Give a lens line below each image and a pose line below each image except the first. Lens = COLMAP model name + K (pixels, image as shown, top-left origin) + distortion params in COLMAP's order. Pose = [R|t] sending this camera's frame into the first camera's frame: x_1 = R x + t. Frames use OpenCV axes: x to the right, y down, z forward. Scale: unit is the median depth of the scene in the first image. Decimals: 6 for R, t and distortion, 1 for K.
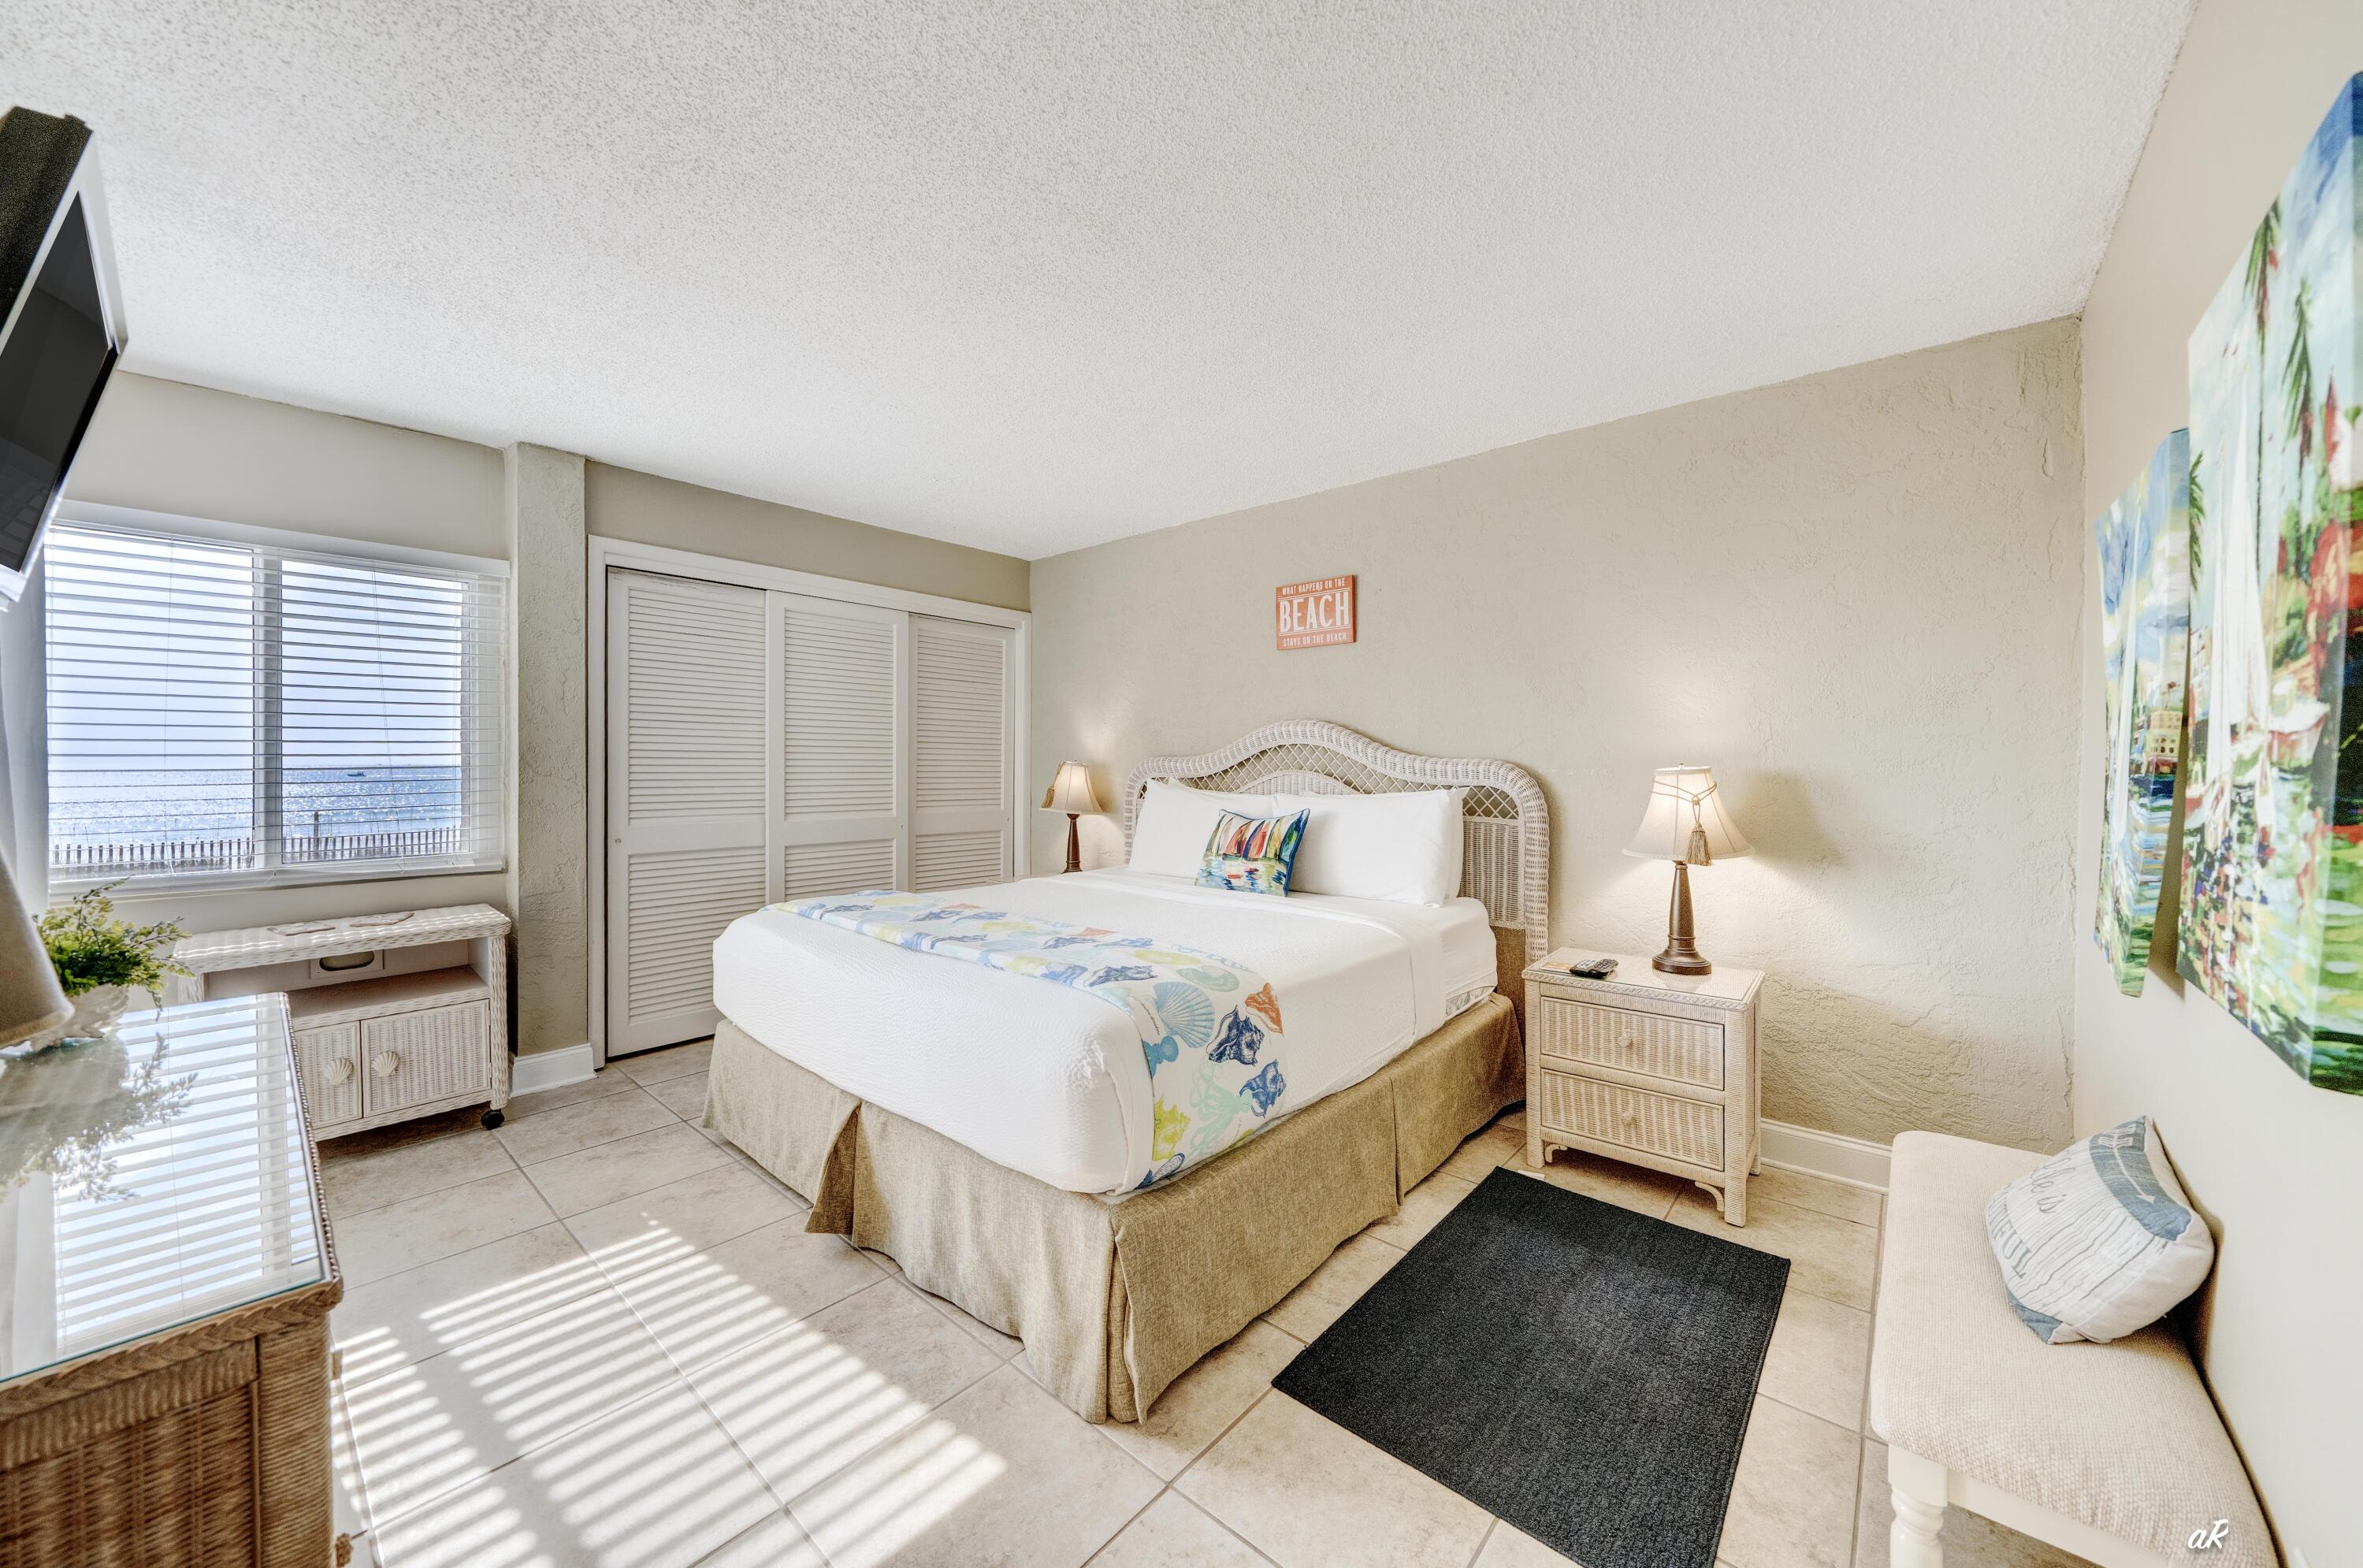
lens RADIAL K [[864.5, 0, 1178.2], [0, 864.5, 781.5], [0, 0, 1]] dist [0.000493, -0.000002]
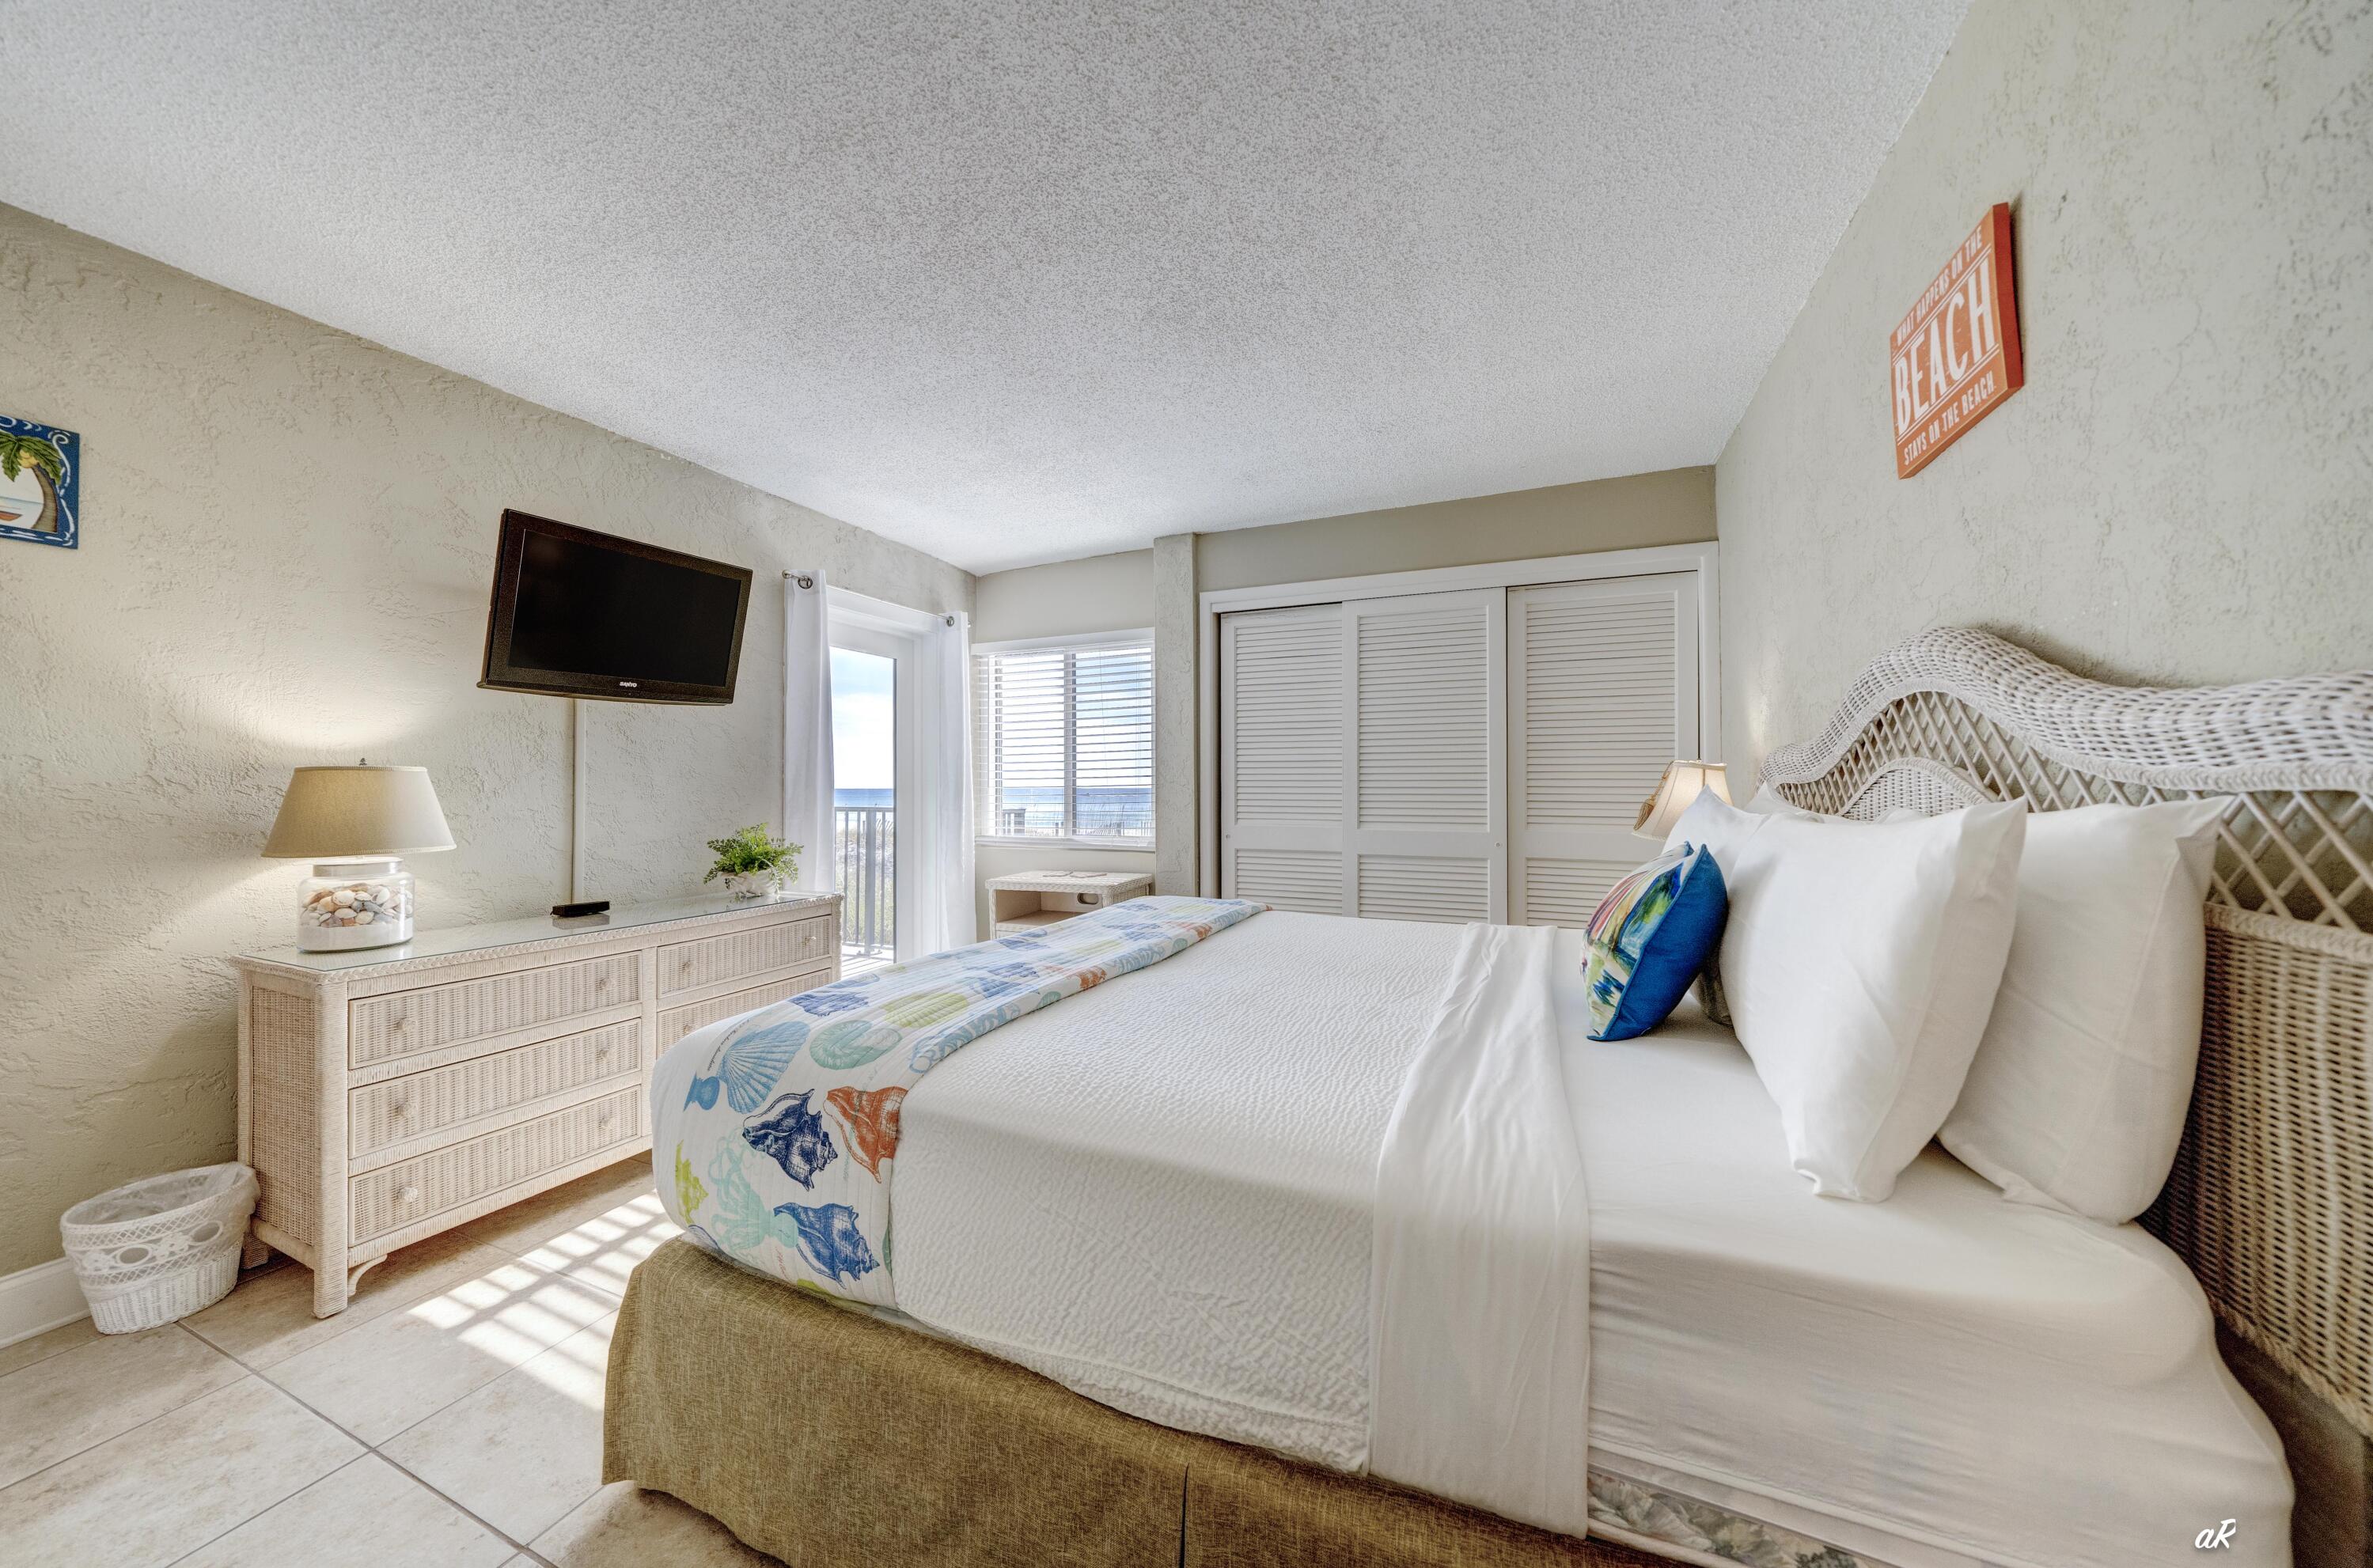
lens RADIAL K [[817.1, 0, 1187.1], [0, 817.1, 778.9], [0, 0, 1]] dist [-0.002690, -0.000170]
pose [[0.293499, -0.012628, -0.955876, 0.750106], [-0.017110, 0.999683, -0.018460, 0.017335], [0.955806, 0.021773, 0.293189, 1.044506]]
